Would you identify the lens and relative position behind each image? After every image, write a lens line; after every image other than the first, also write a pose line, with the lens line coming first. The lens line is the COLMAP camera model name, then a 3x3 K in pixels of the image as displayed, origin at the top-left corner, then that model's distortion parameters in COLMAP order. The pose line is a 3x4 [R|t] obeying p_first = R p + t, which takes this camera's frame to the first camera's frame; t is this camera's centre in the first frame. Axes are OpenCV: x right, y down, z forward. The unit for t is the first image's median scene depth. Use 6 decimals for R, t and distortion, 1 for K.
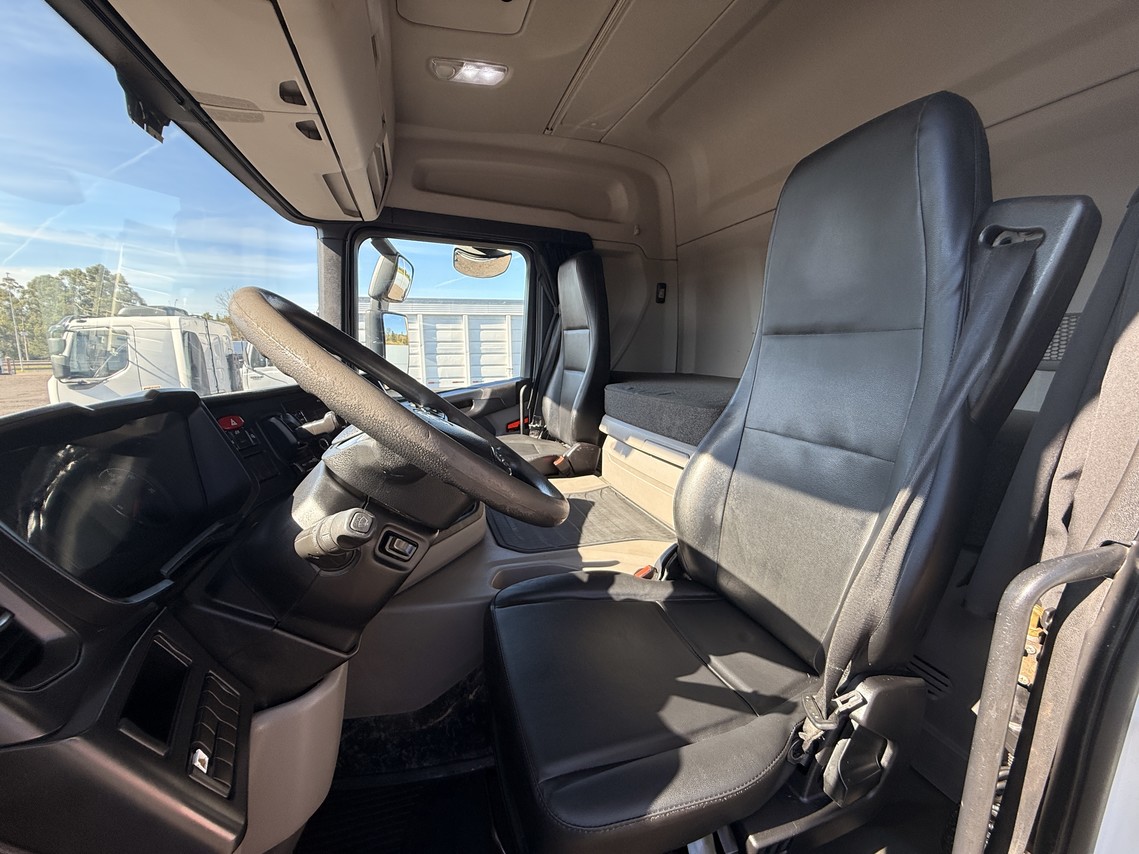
lens RADIAL K [[448.0, 0, 569.5], [0, 448.0, 427.0], [0, 0, 1]] dist [0.000268, -0.000032]
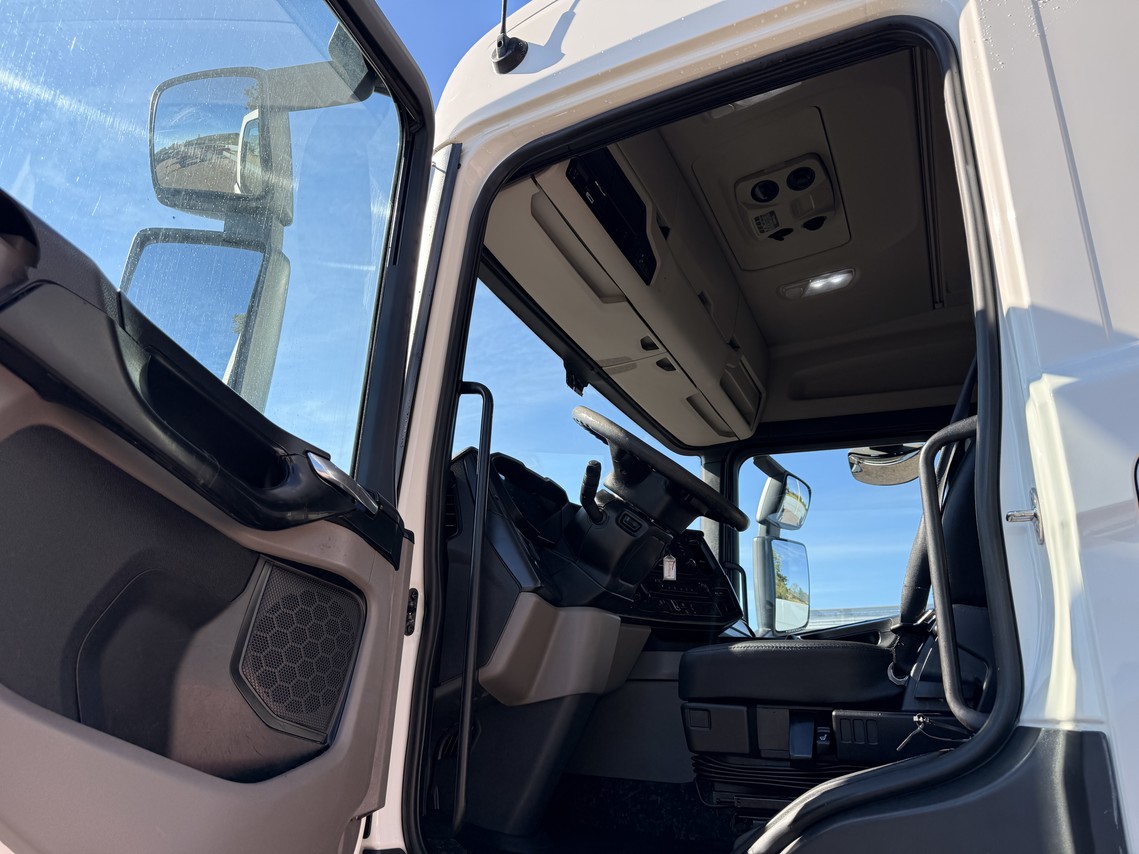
lens RADIAL K [[793.6, 0, 569.5], [0, 793.6, 427.0], [0, 0, 1]] dist [0.002913, 0.002048]
pose [[0.720557, -0.236099, -0.651963, 0.545715], [-0.127894, 0.878860, -0.459616, 0.480593], [0.681499, 0.414562, 0.603073, -0.424798]]
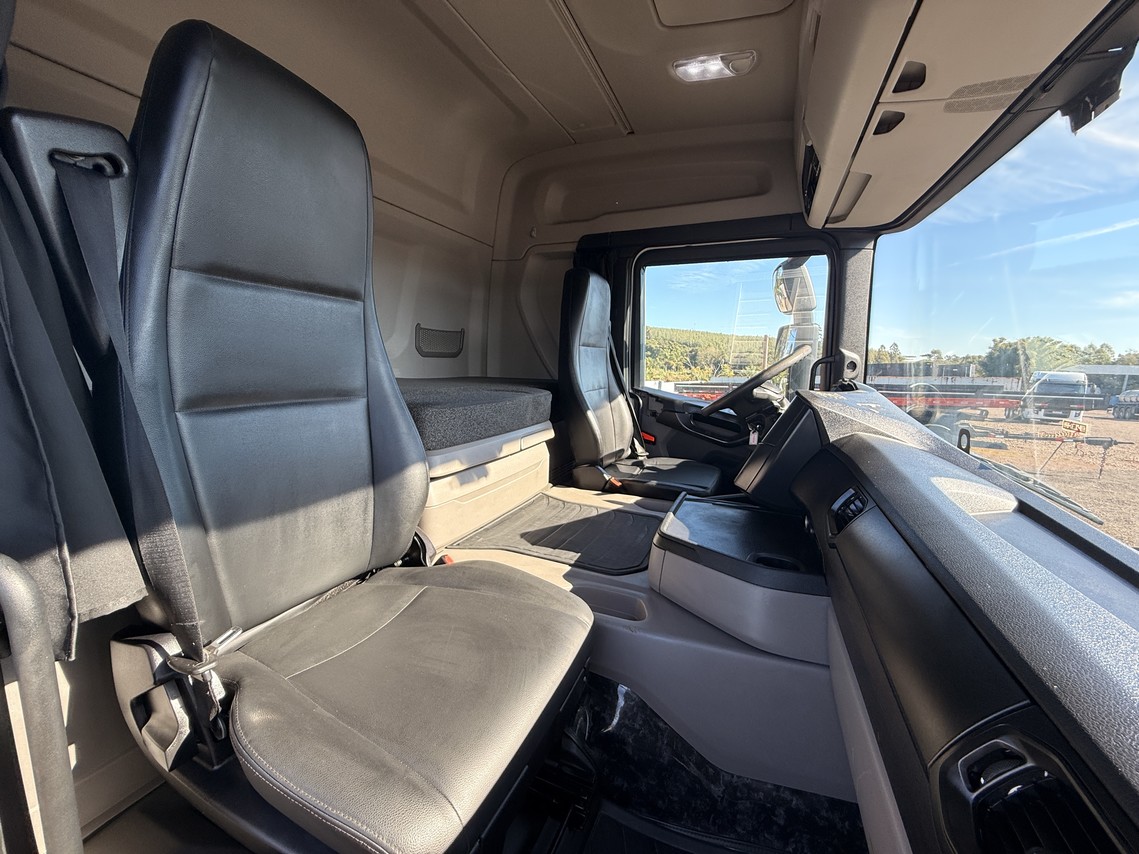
lens RADIAL K [[448.0, 0, 569.5], [0, 448.0, 427.0], [0, 0, 1]] dist [0.000268, -0.000032]
pose [[-0.745578, -0.143115, 0.650870, -0.544477], [0.066543, 0.955800, 0.286389, -0.264845], [-0.663088, 0.256836, -0.703100, 1.547990]]
